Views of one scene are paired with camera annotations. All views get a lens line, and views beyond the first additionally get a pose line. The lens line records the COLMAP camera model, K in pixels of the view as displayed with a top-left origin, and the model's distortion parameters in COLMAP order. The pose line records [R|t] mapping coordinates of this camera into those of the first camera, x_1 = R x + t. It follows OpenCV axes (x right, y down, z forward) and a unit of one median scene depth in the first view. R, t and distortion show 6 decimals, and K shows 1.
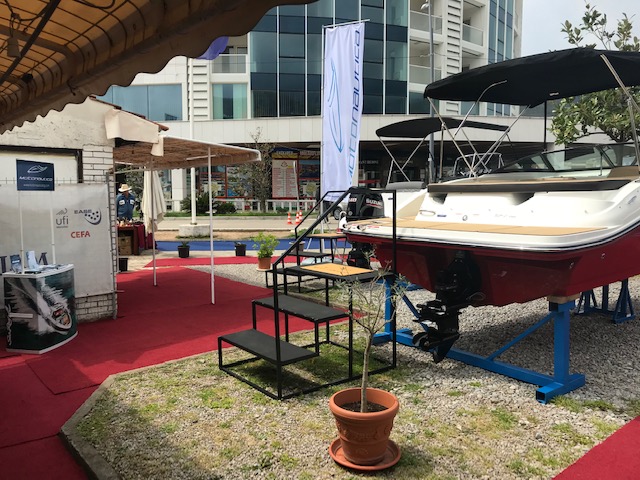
lens RADIAL K [[529.7, 0, 318.6], [0, 529.7, 230.9], [0, 0, 1]] dist [0.018135, -0.012455]
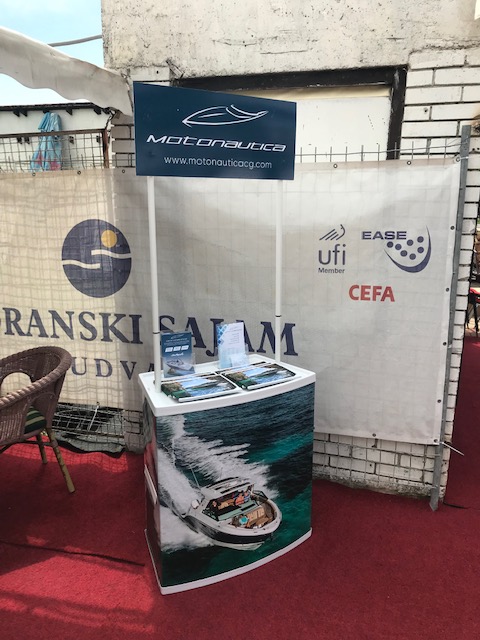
lens RADIAL K [[529.7, 0, 240.0], [0, 529.7, 320.0], [0, 0, 1]] dist [0.018135, -0.012455]
pose [[0.543545, 0.201795, -0.814763, -0.172155], [-0.071010, 0.978247, 0.194913, -0.044404], [0.836371, -0.048088, 0.546050, 0.700212]]
